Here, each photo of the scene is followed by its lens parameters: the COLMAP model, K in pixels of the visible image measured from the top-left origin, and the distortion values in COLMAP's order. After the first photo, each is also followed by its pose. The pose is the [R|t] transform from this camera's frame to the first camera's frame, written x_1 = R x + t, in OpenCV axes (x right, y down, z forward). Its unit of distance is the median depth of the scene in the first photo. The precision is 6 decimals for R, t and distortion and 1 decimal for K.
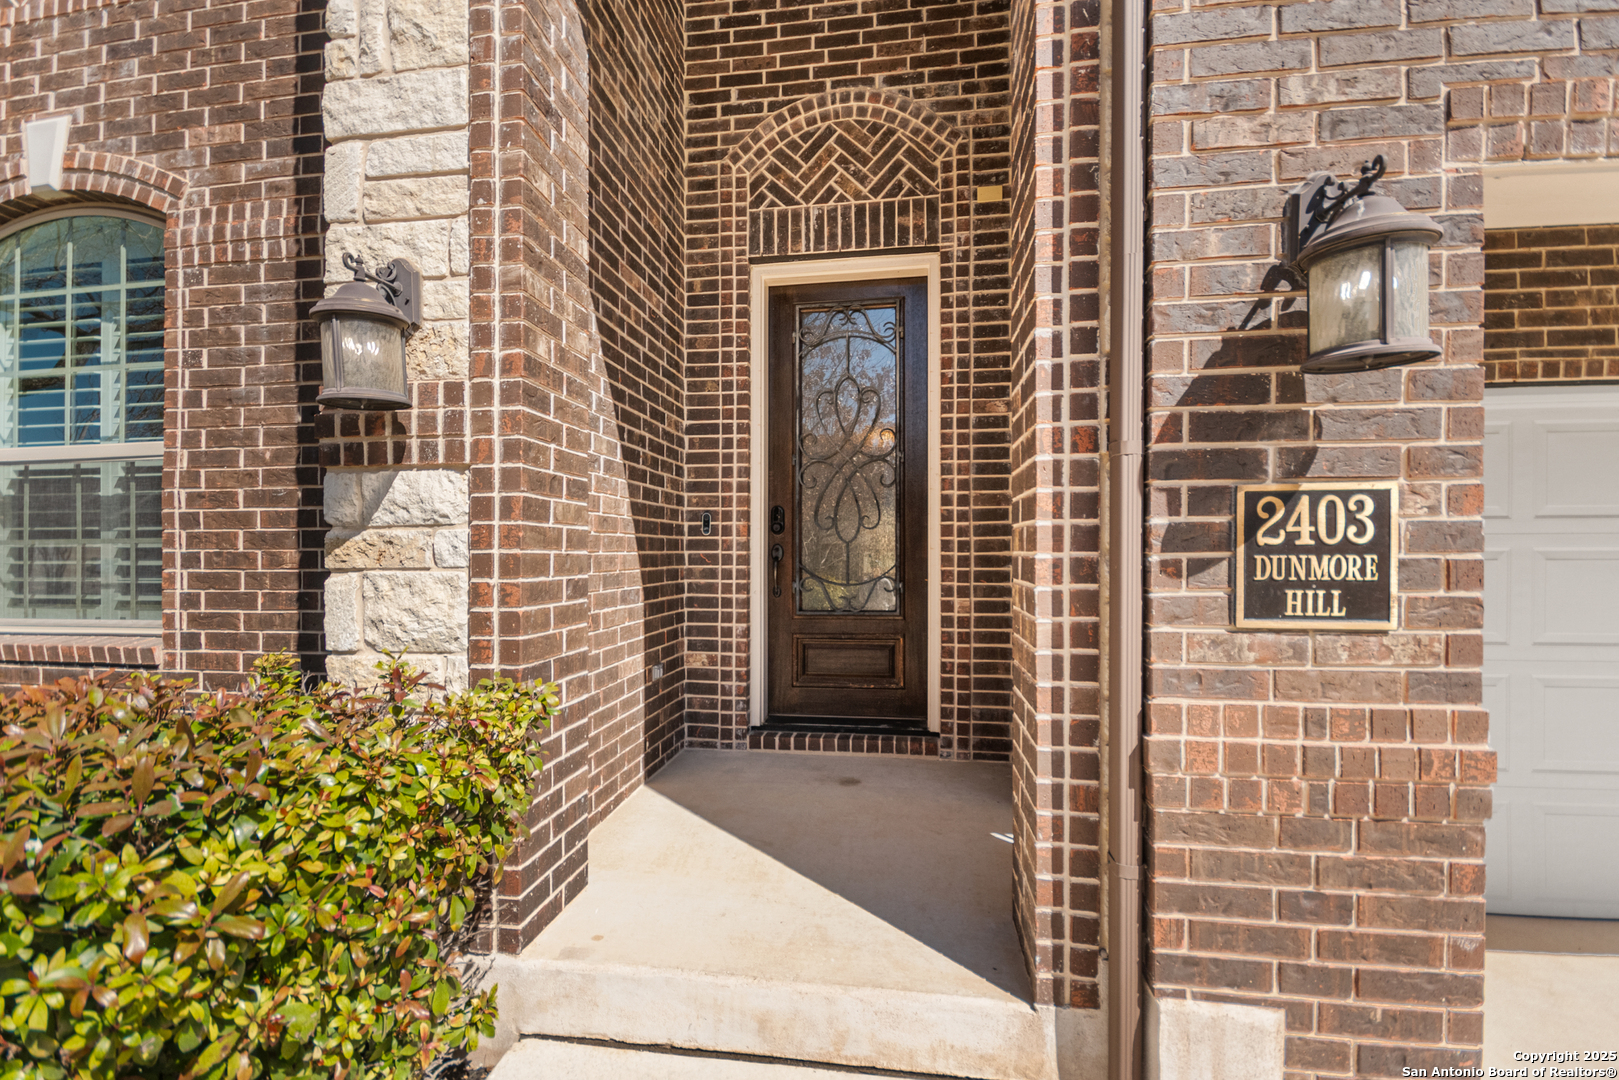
lens RADIAL K [[702.7, 0, 808.9], [0, 702.7, 541.3], [0, 0, 1]] dist [0.004554, 0.000104]
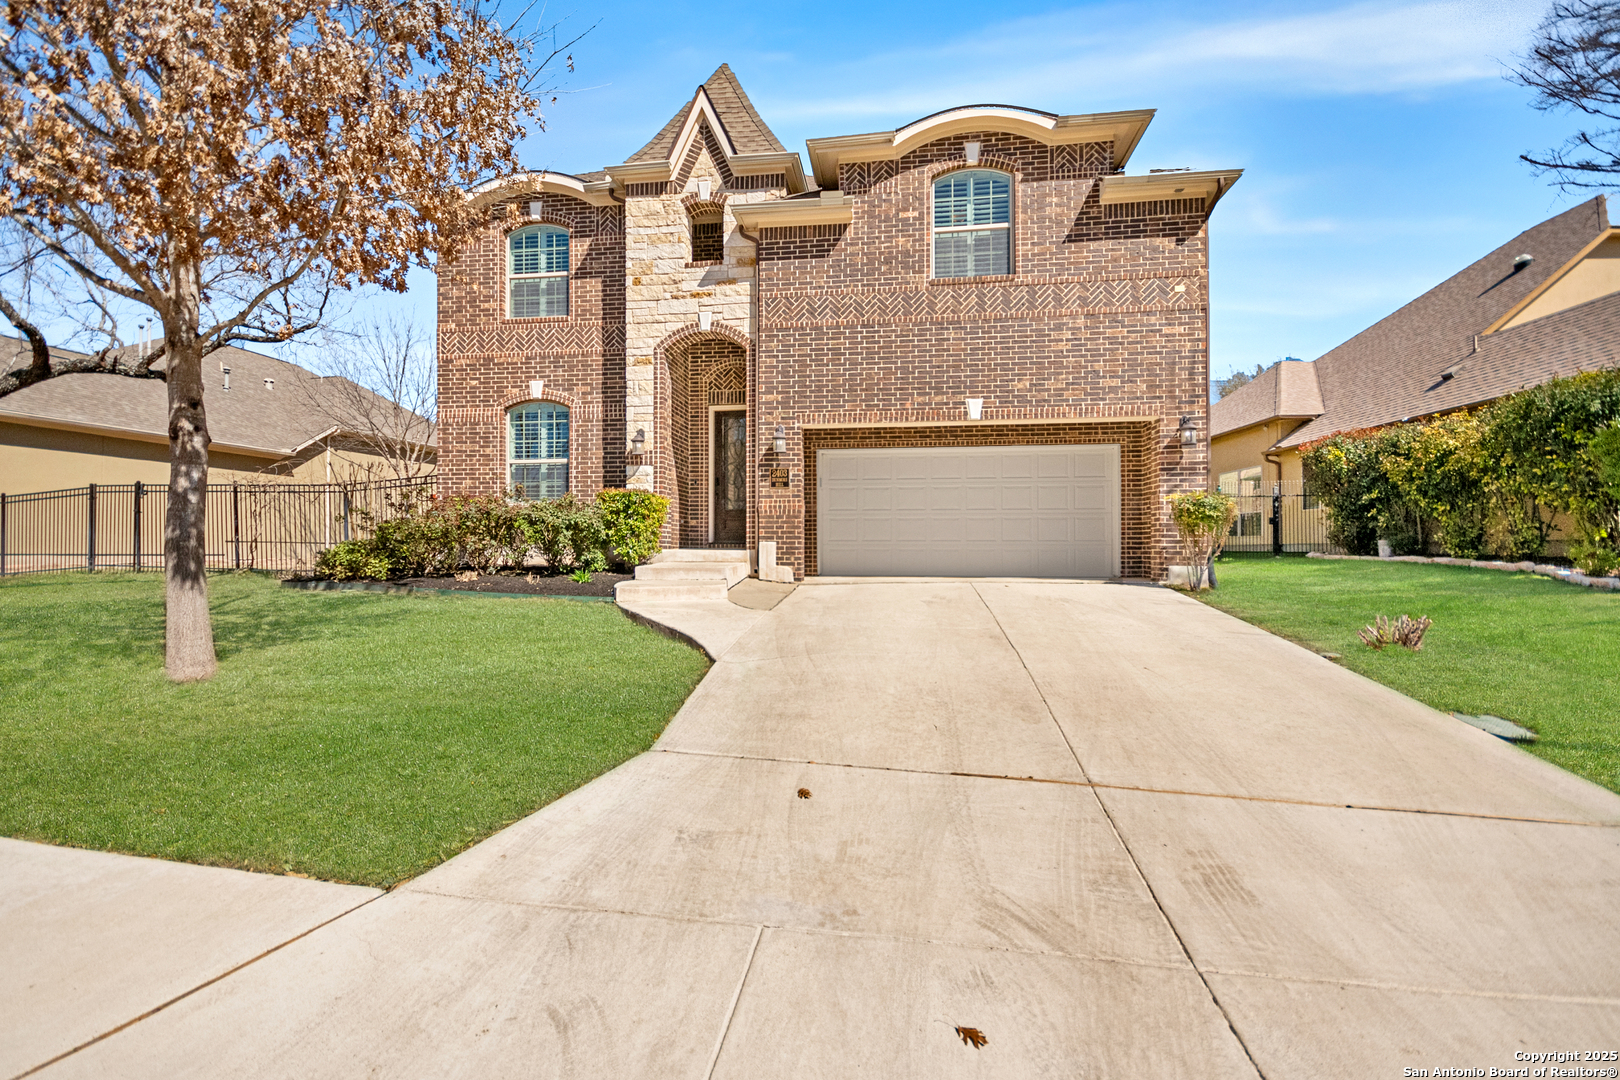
lens RADIAL K [[703.2, 0, 811.7], [0, 703.2, 544.7], [0, 0, 1]] dist [0.004554, 0.000104]
pose [[0.999924, 0.003268, 0.011851, 0.512529], [-0.003337, 0.999978, 0.005818, 0.349328], [-0.011832, -0.005857, 0.999913, -3.291262]]
